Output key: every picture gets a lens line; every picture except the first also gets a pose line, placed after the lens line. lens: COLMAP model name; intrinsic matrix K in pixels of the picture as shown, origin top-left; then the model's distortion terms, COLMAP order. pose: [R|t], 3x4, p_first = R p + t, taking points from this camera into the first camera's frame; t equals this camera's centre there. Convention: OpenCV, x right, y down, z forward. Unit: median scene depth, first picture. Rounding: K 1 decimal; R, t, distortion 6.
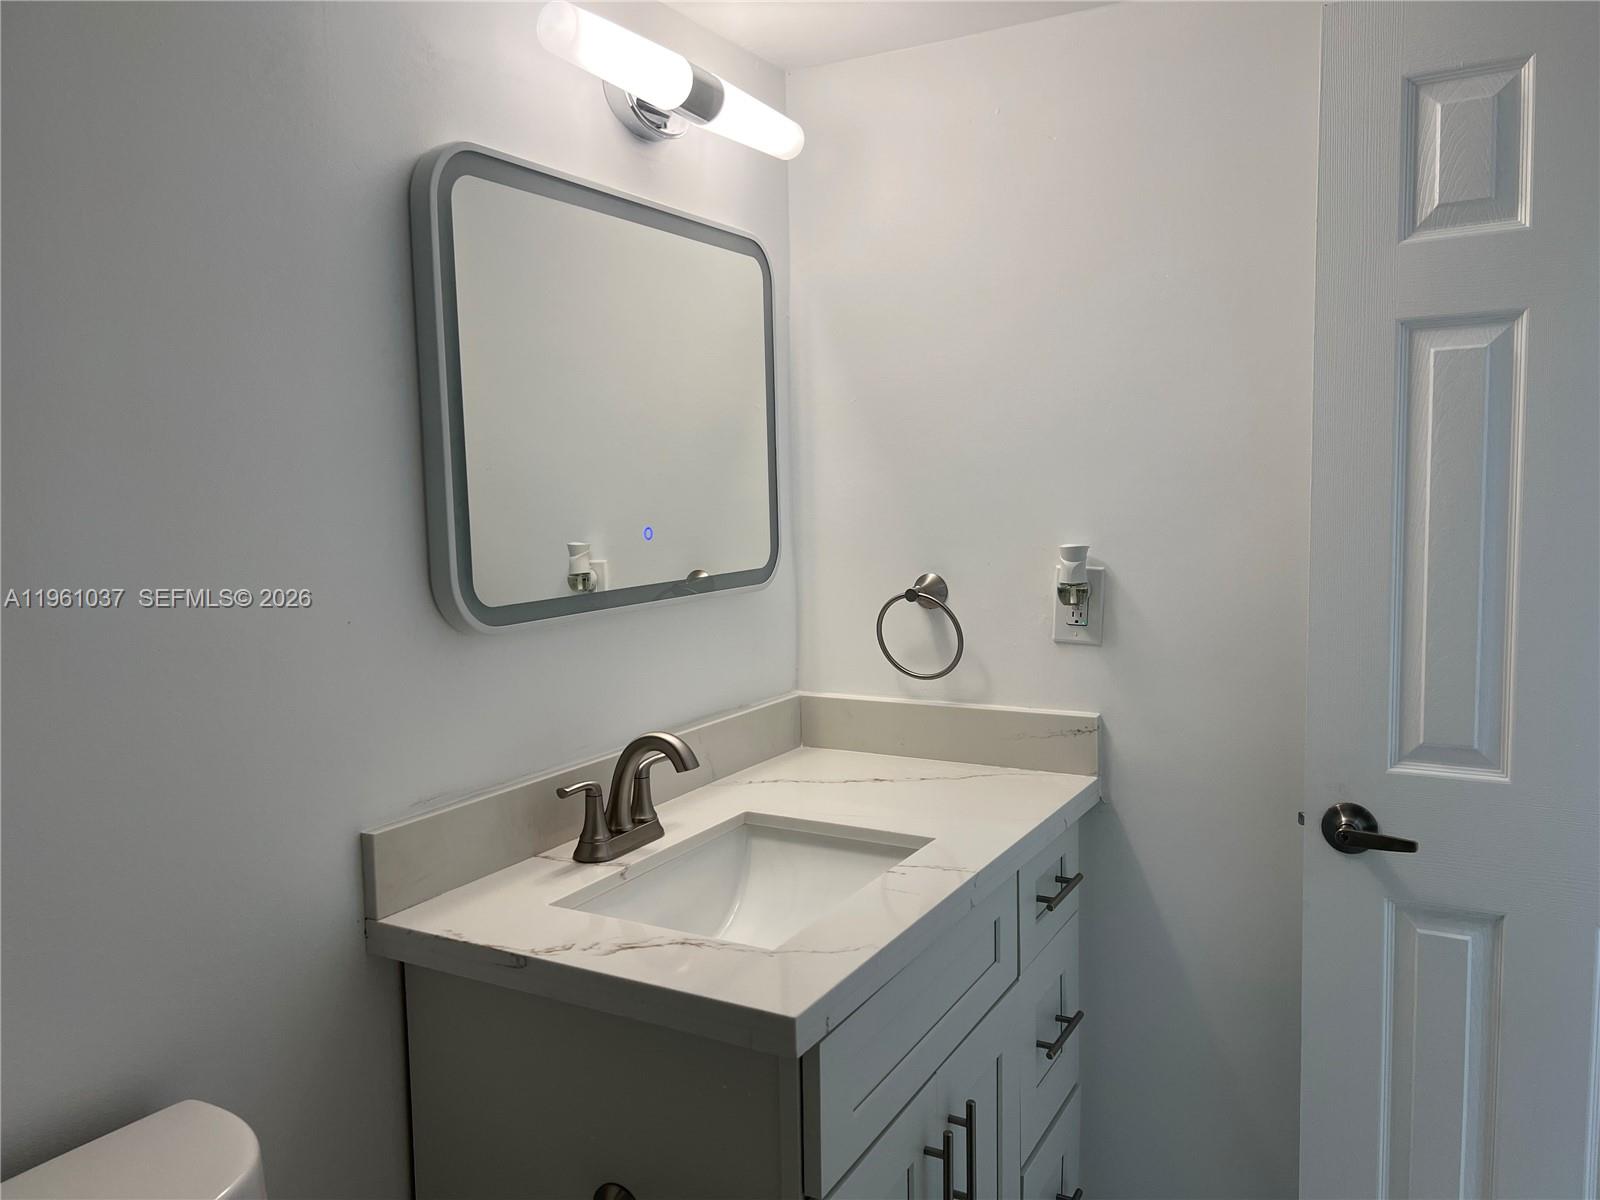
lens RADIAL K [[1202.0, 0, 800.0], [0, 1202.0, 600.0], [0, 0, 1]] dist [0.040303, -0.069194]
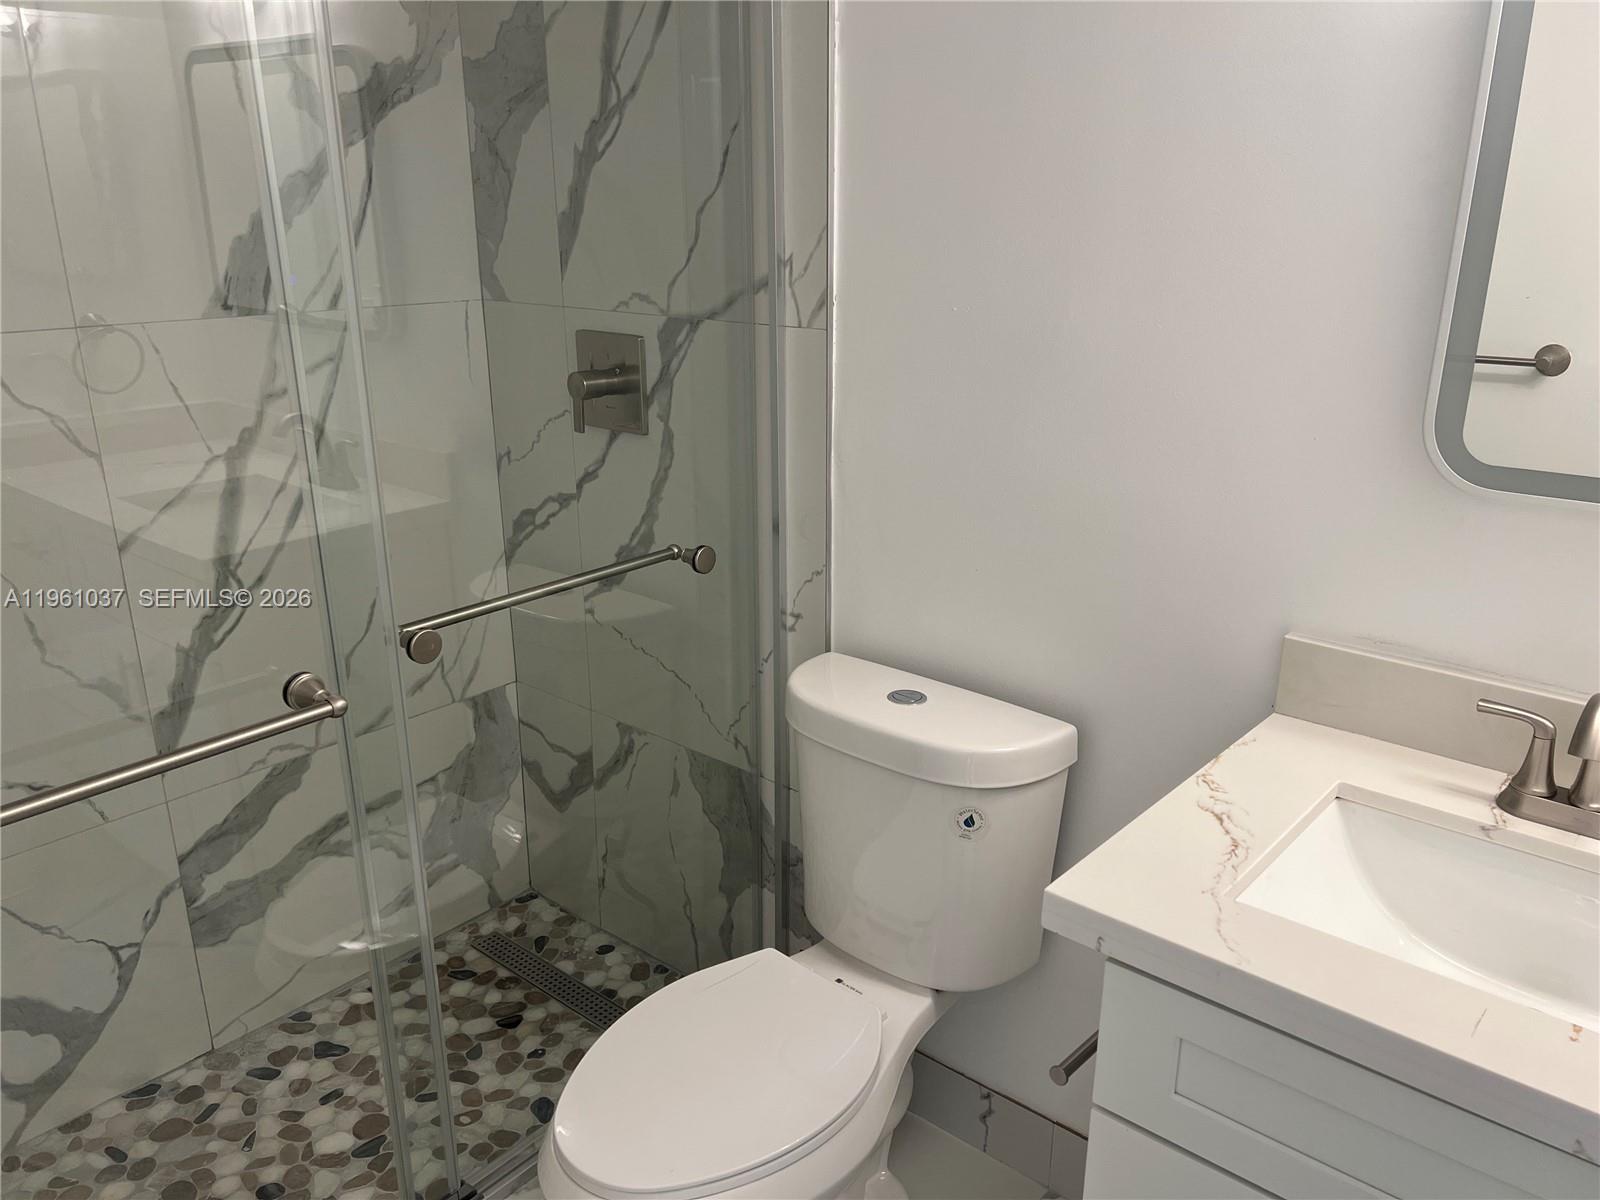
lens RADIAL K [[1202.0, 0, 800.0], [0, 1202.0, 600.0], [0, 0, 1]] dist [0.040303, -0.069194]
pose [[-0.200230, 0.330062, -0.922479, 0.634237], [-0.093154, 0.930867, 0.353283, -0.155881], [0.975310, 0.156671, -0.155641, 0.652055]]
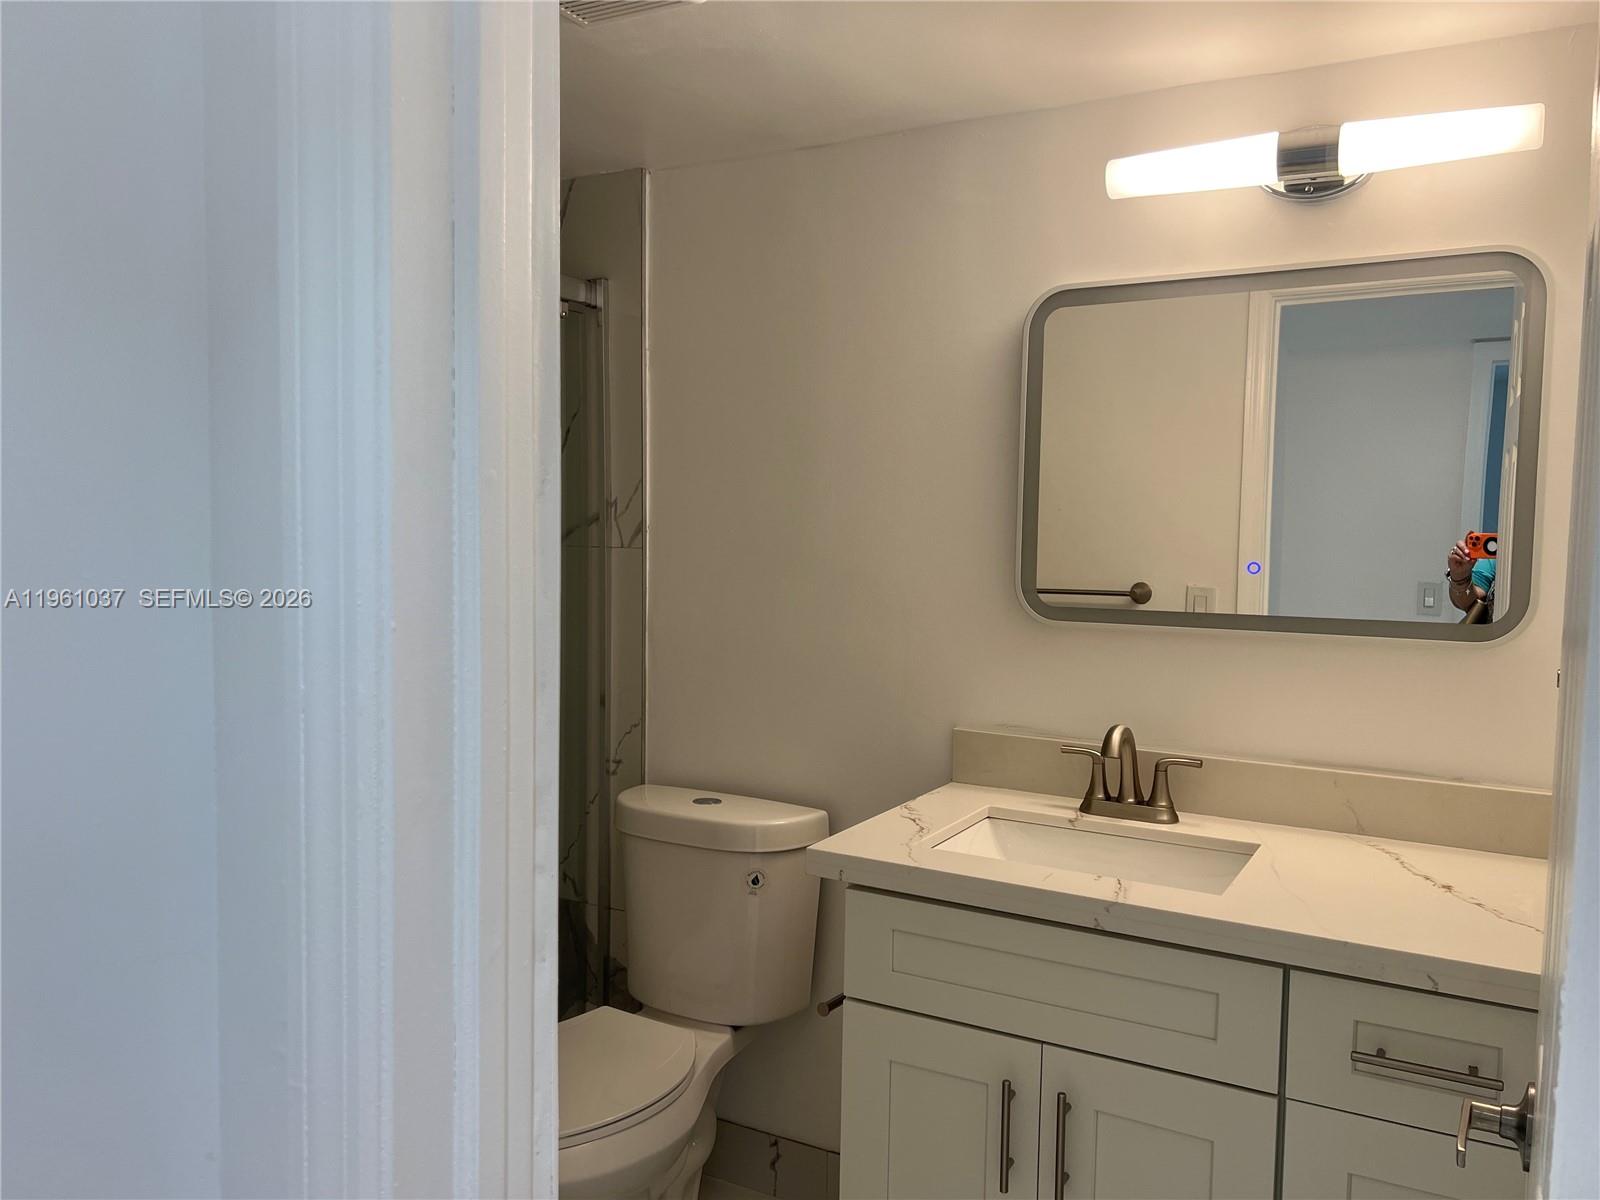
lens RADIAL K [[1202.0, 0, 800.0], [0, 1202.0, 600.0], [0, 0, 1]] dist [0.040303, -0.069194]
pose [[0.000110, 0.086667, -0.996237, 1.127567], [-0.114559, 0.989680, 0.086084, -0.088069], [0.993416, 0.114119, 0.010038, 0.663293]]
